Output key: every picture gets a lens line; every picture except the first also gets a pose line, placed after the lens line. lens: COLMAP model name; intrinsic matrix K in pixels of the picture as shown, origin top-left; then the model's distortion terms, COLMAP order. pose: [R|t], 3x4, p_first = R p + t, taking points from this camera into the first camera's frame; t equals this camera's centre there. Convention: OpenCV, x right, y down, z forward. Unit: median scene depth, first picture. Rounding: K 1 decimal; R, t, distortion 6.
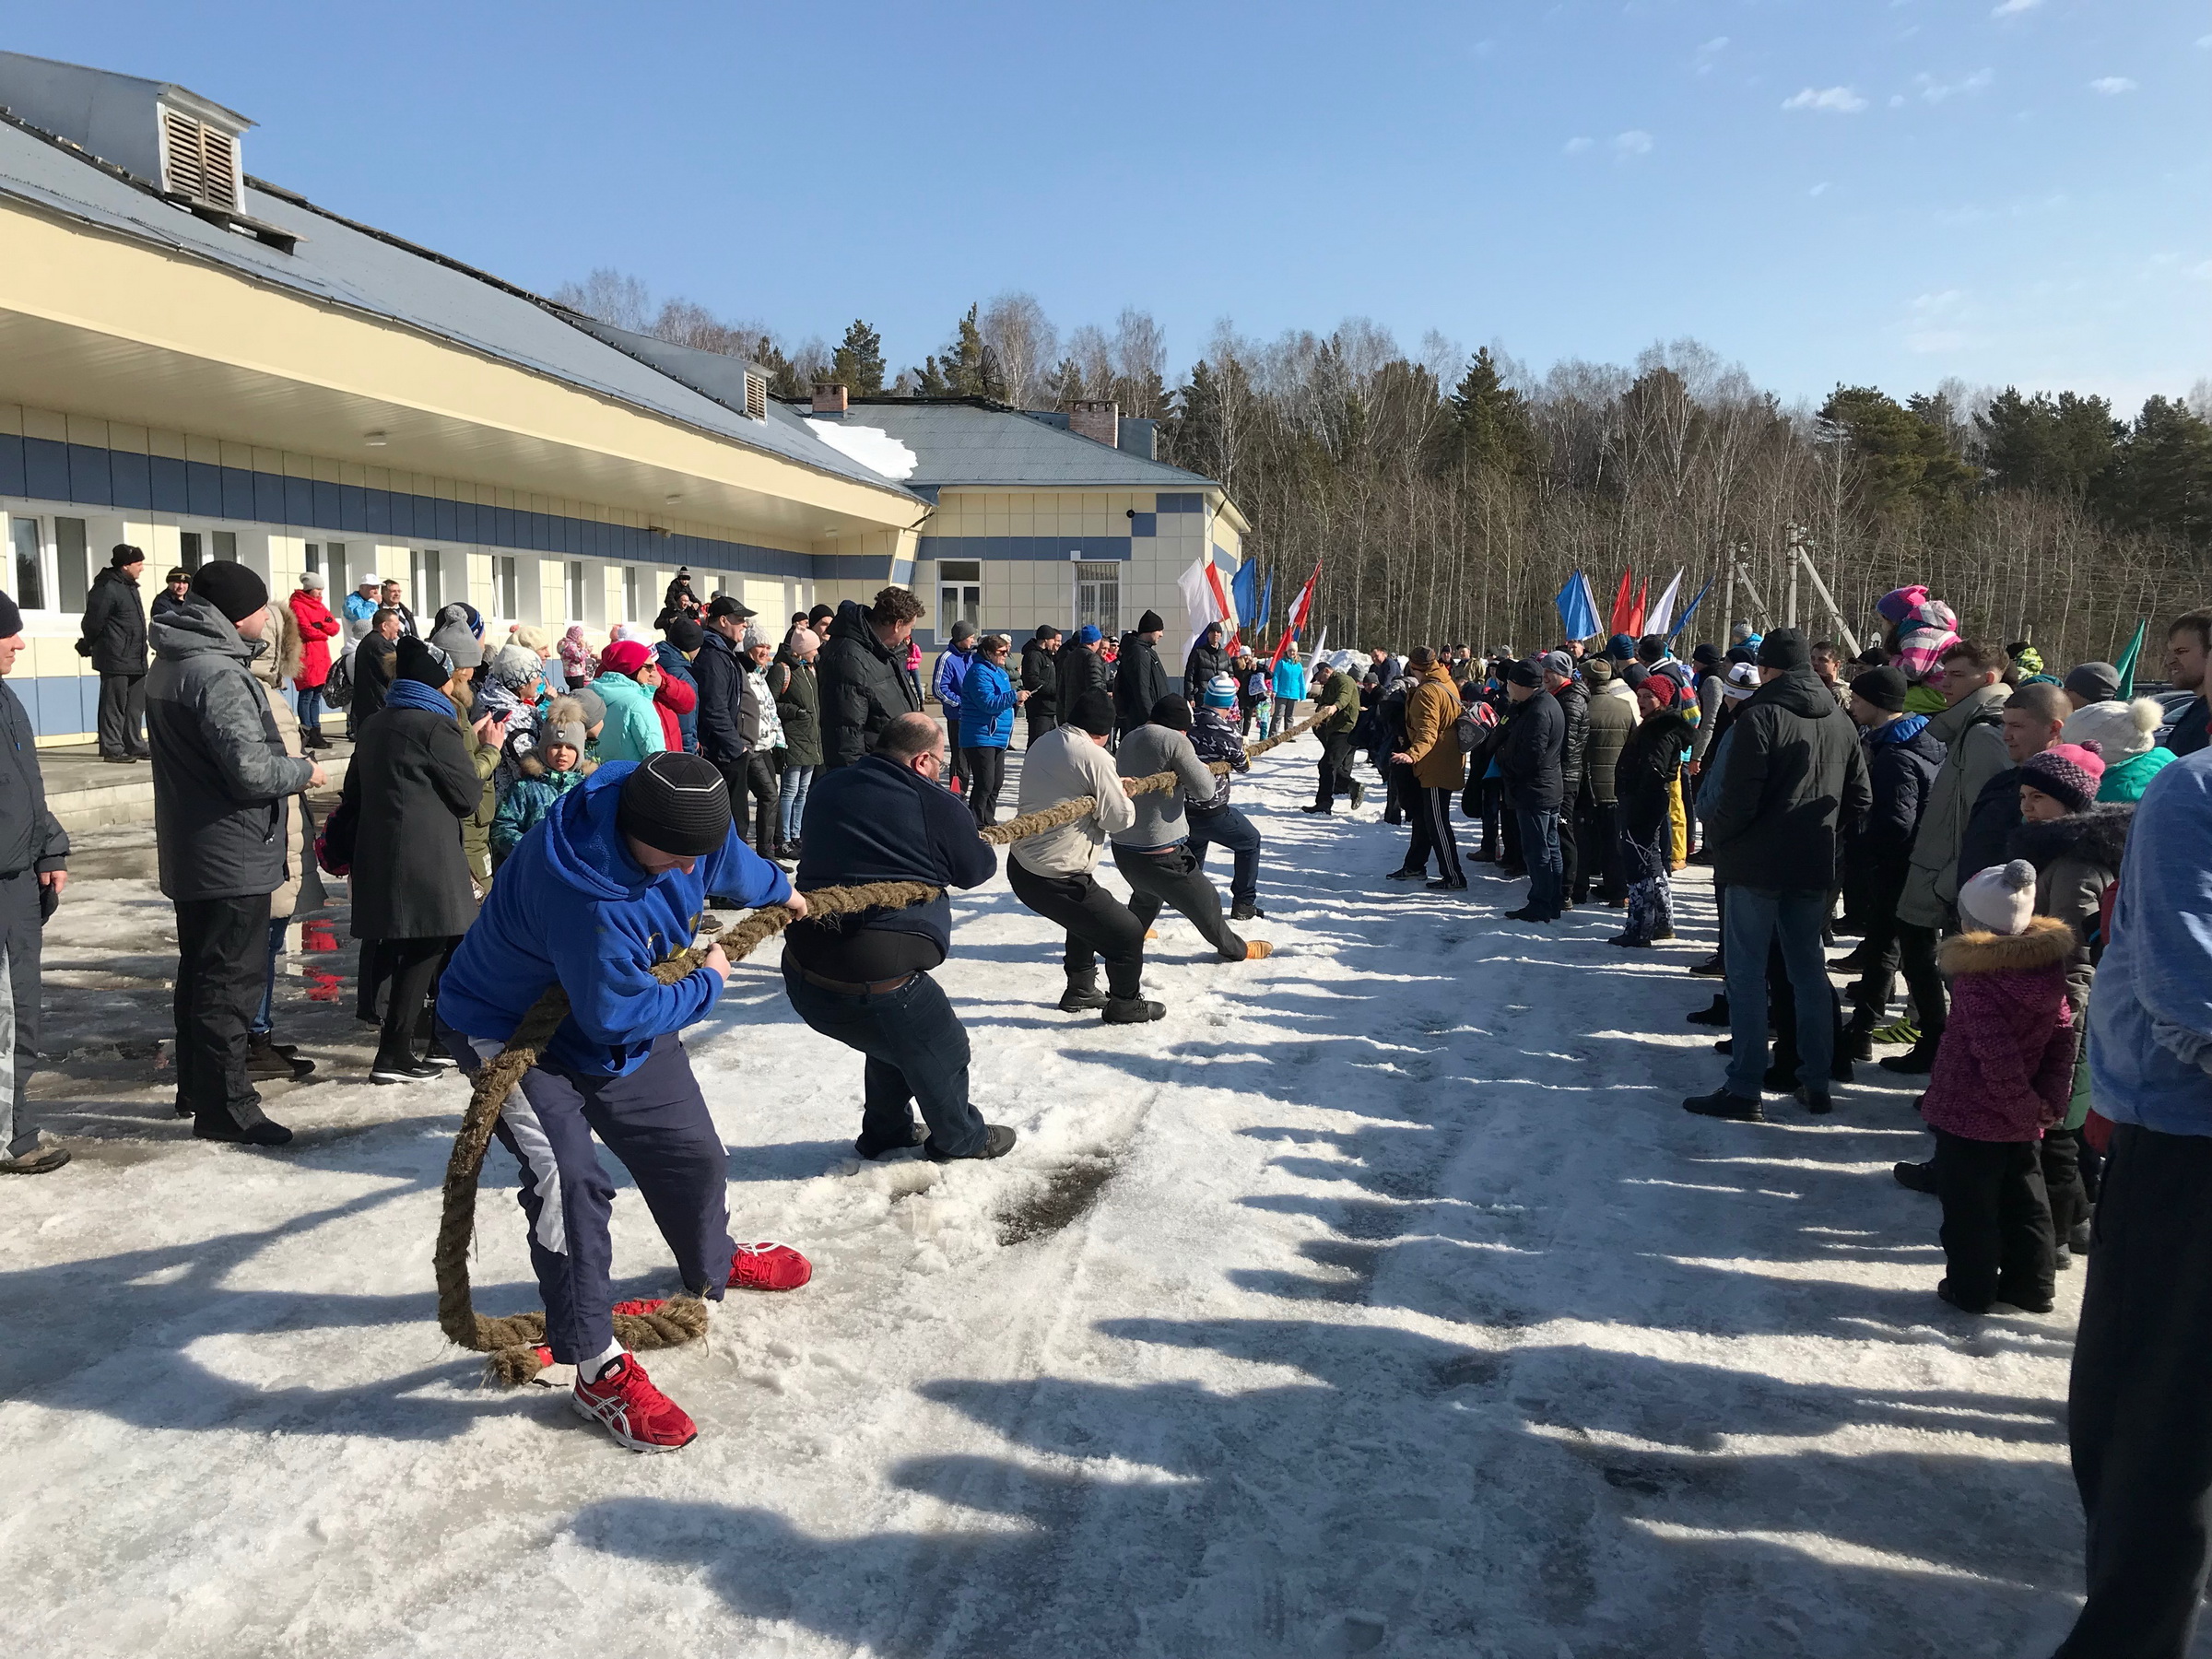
lens RADIAL K [[1787.8, 0, 1098.2], [0, 1787.8, 836.3], [0, 0, 1]] dist [0.007742, 0.002950]
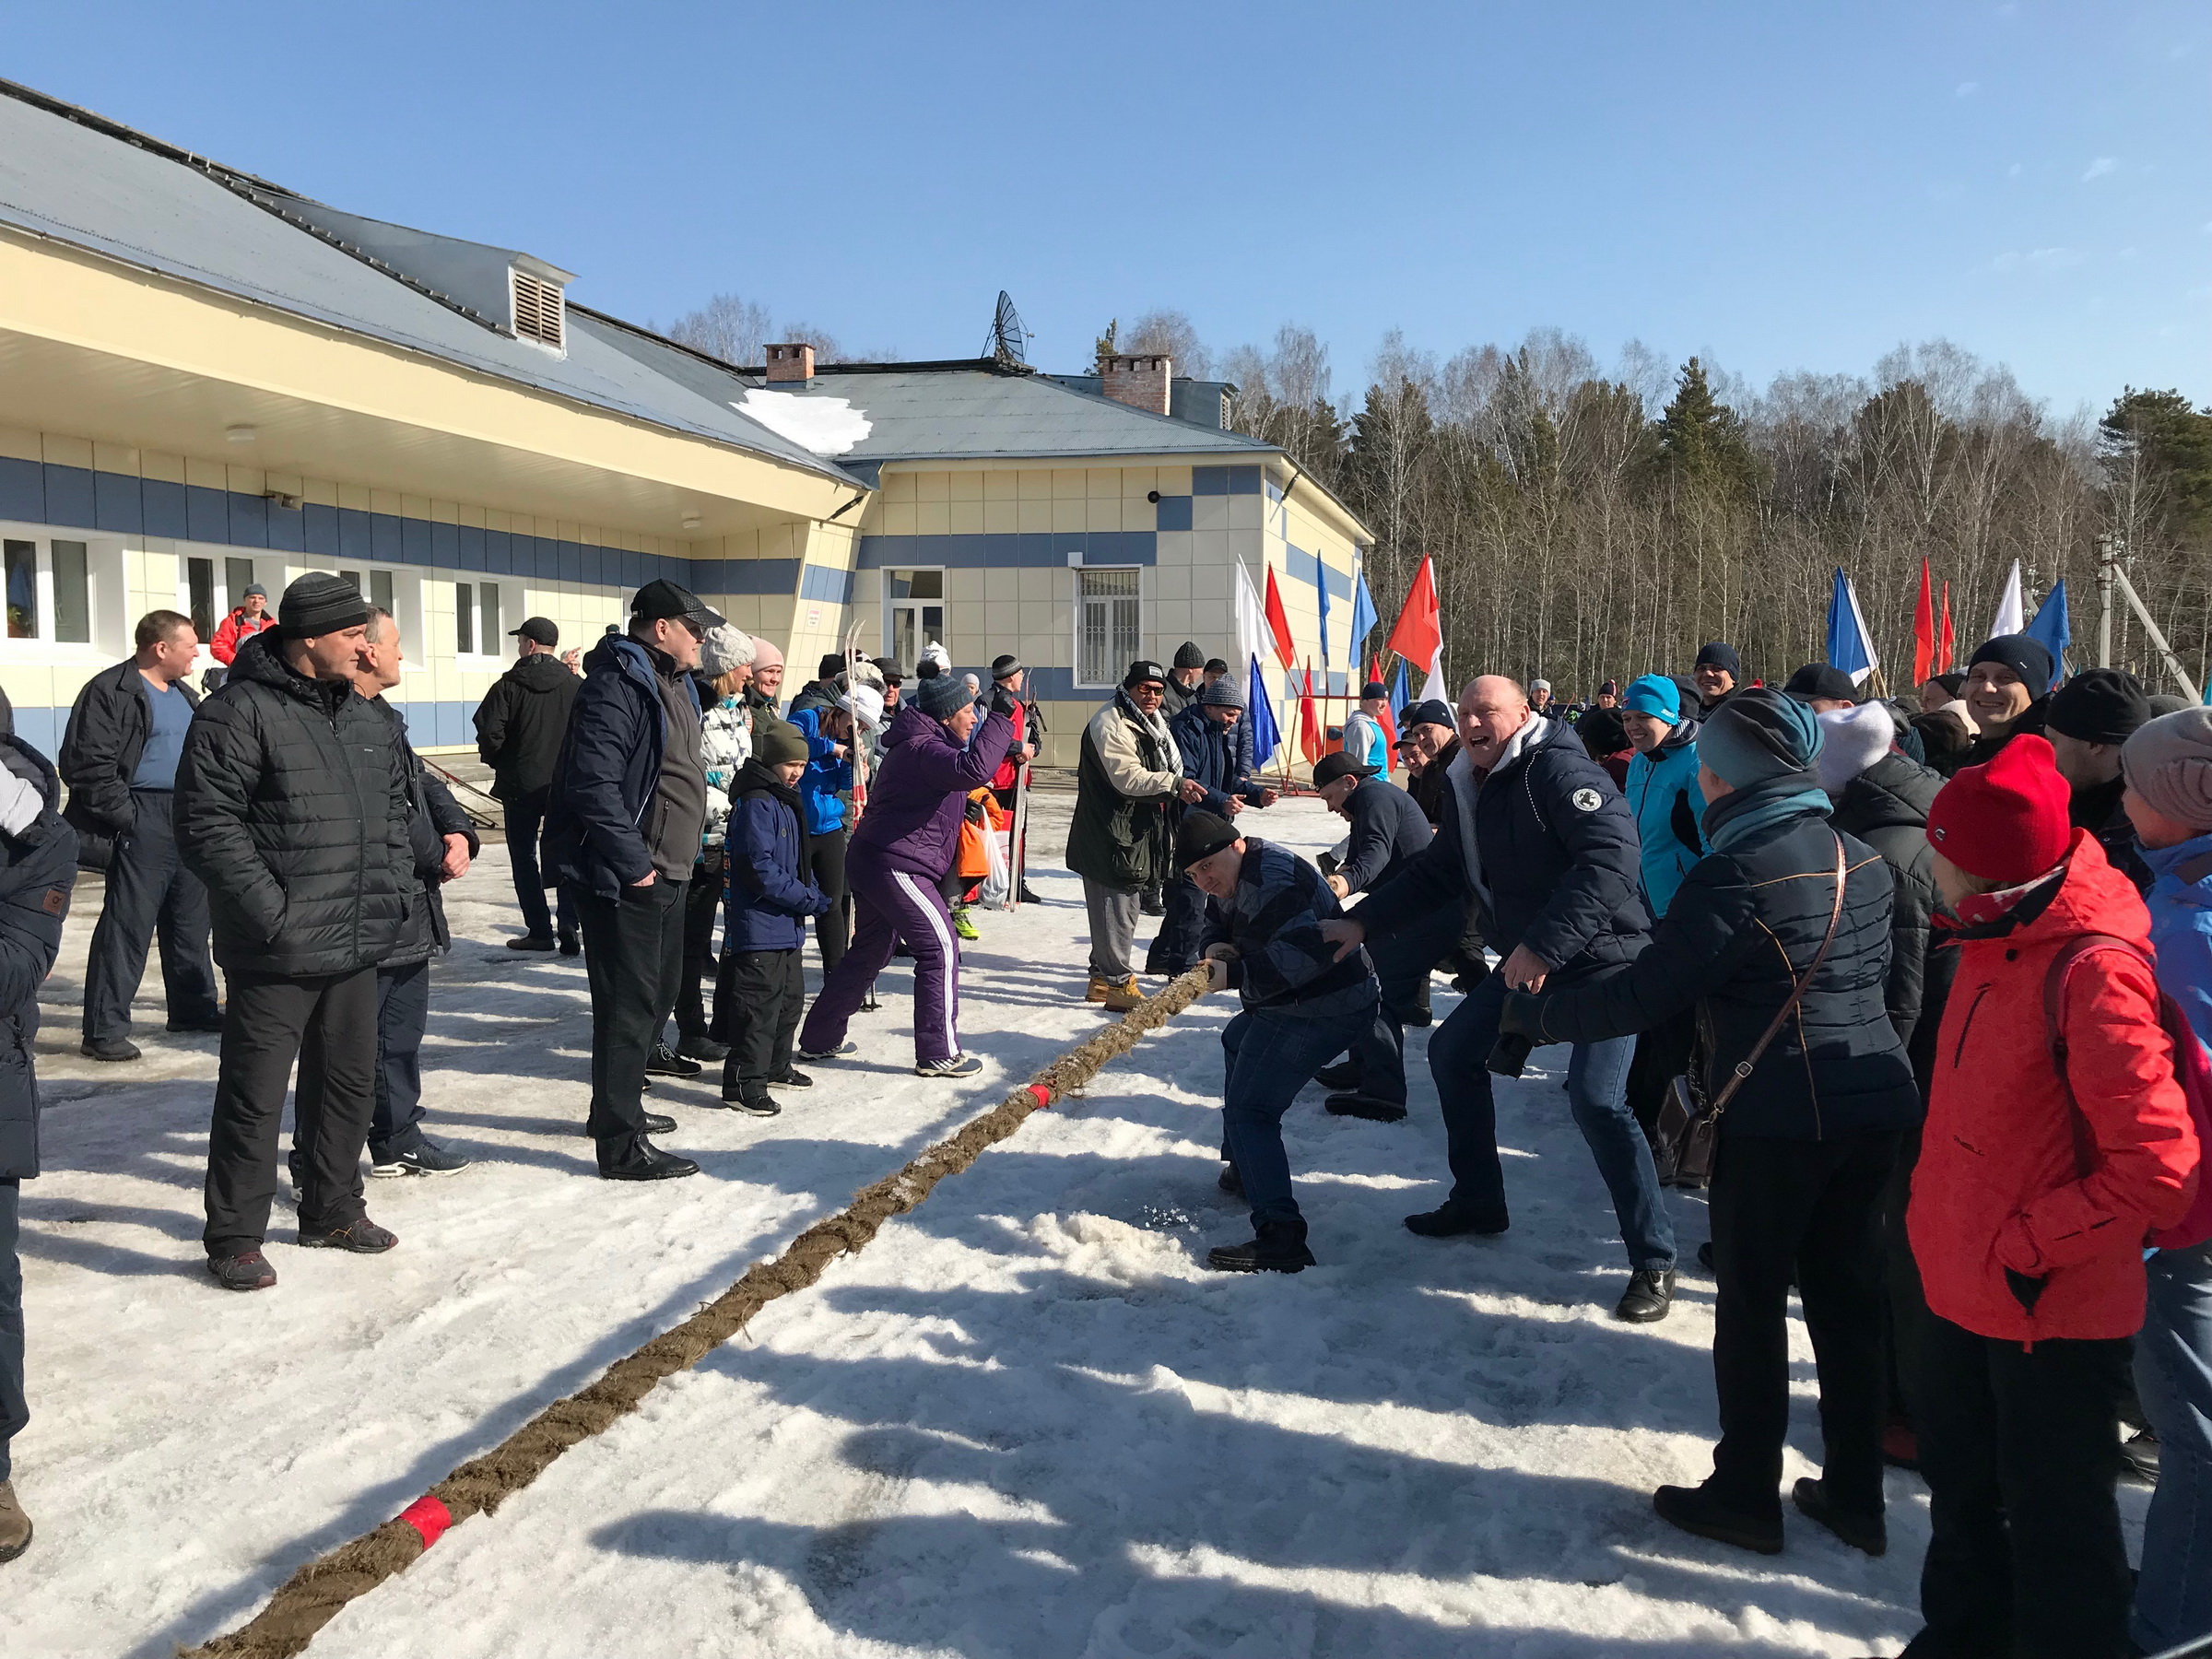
lens RADIAL K [[1792.4, 0, 1102.2], [0, 1792.4, 824.6], [0, 0, 1]] dist [0.008392, 0.006256]
pose [[0.994163, 0.005987, -0.107720, 0.023624], [-0.009965, 0.999287, -0.036429, -0.009945], [0.107425, 0.037290, 0.993514, 0.105689]]
